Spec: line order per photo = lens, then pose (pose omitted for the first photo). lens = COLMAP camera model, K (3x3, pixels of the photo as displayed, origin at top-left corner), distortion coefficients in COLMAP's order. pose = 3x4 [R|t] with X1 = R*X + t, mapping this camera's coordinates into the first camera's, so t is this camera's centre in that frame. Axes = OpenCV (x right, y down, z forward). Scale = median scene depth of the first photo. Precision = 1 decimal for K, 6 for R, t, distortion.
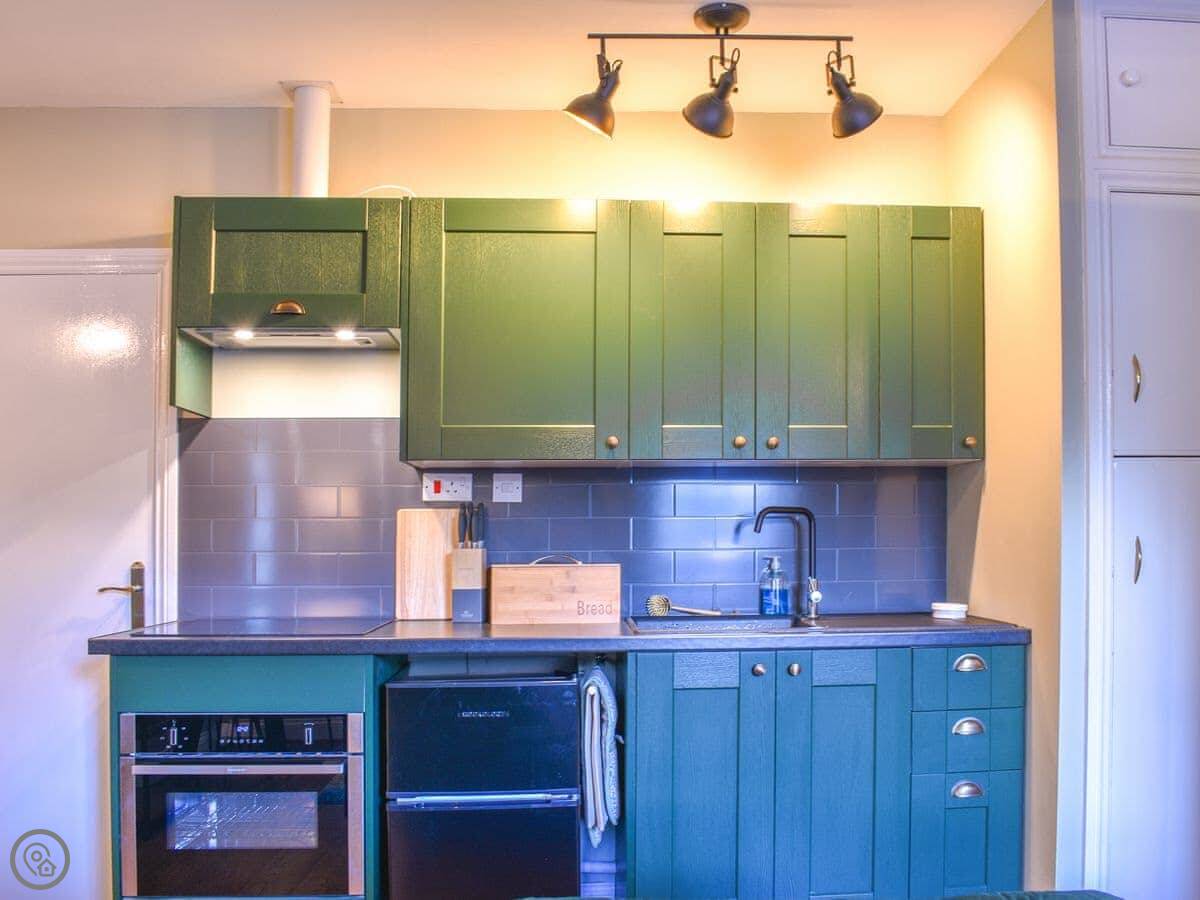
lens RADIAL K [[1096.4, 0, 704.4], [0, 1096.4, 537.4], [0, 0, 1]] dist [-0.085226, 0.001368]
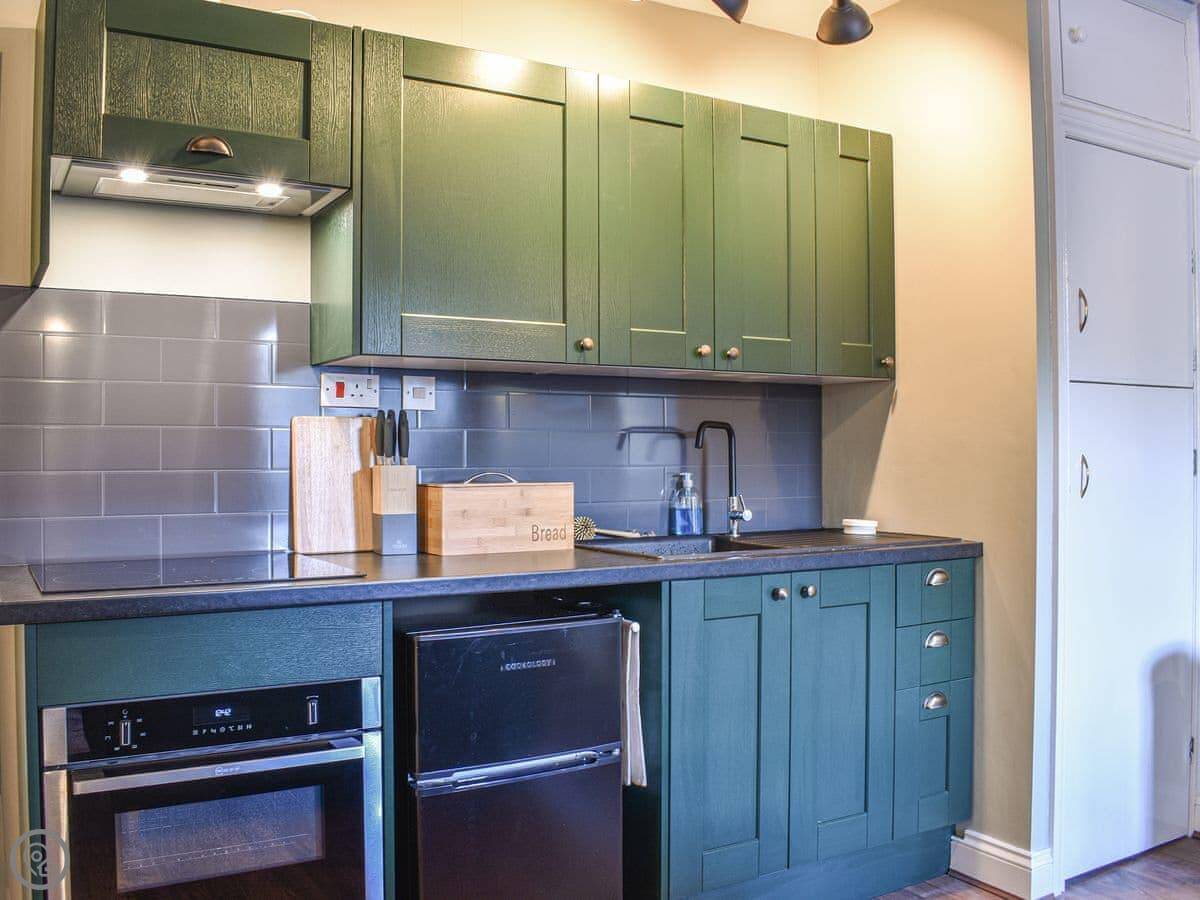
lens RADIAL K [[1068.3, 0, 490.8], [0, 1068.3, 455.4], [0, 0, 1]] dist [-0.071988, -0.004001]
pose [[0.913372, 0.004296, 0.407104, -0.503667], [-0.005678, 0.999981, 0.002186, 0.000733], [-0.407087, -0.004308, 0.913379, 0.244292]]
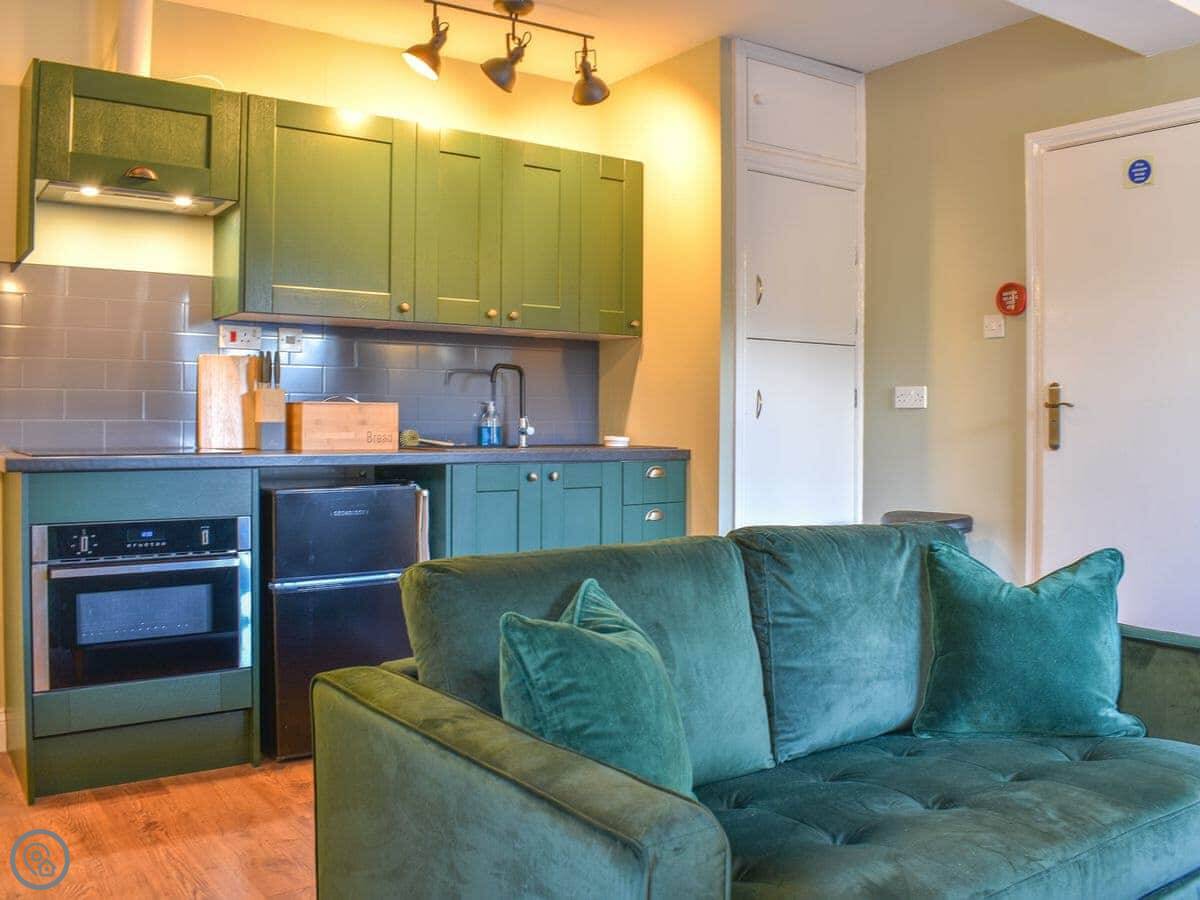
lens RADIAL K [[1121.5, 0, 600.2], [0, 1121.5, 434.7], [0, 0, 1]] dist [-0.095033, 0.009570]
pose [[0.852255, 0.007311, 0.523075, -0.575741], [-0.010493, 0.999940, 0.003120, 0.055912], [-0.523021, -0.008147, 0.852281, -0.247557]]
